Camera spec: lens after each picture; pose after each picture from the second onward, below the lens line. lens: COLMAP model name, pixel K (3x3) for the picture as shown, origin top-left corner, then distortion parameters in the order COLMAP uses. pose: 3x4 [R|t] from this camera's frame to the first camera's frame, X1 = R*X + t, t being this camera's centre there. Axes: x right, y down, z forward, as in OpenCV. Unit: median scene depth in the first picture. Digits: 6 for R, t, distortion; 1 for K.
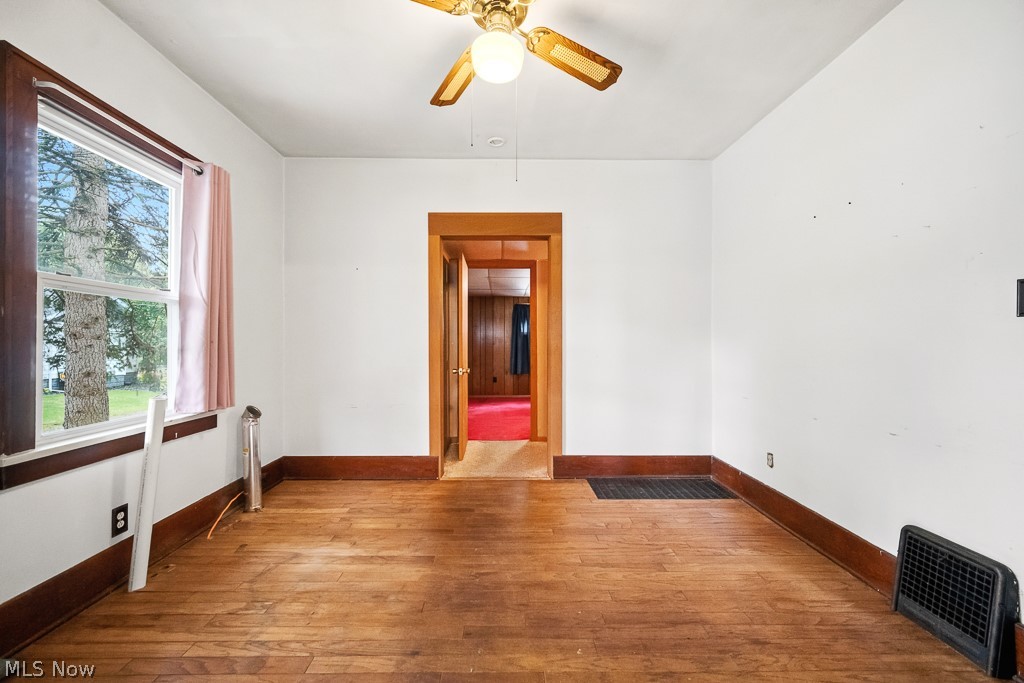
lens RADIAL K [[404.0, 0, 503.2], [0, 404.0, 345.4], [0, 0, 1]] dist [-0.001878, 0.000020]
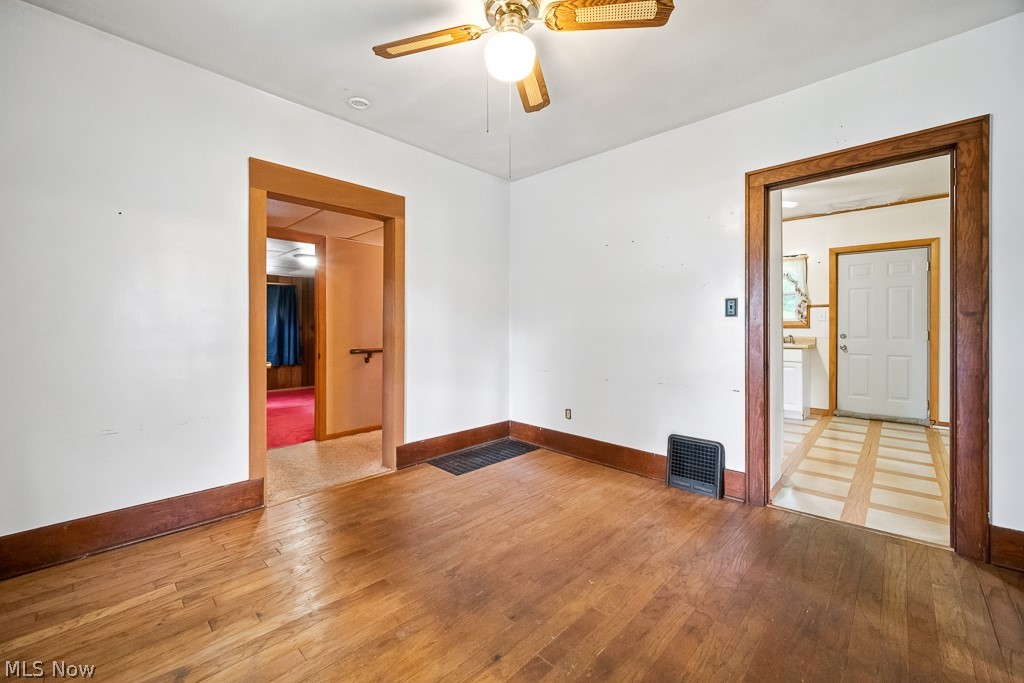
lens RADIAL K [[404.0, 0, 503.0], [0, 404.0, 328.8], [0, 0, 1]] dist [-0.001878, 0.000020]
pose [[0.718417, -0.001259, 0.695612, -0.424282], [0.005419, 0.999978, -0.003788, -0.002807], [-0.695592, 0.006491, 0.718408, 0.149539]]
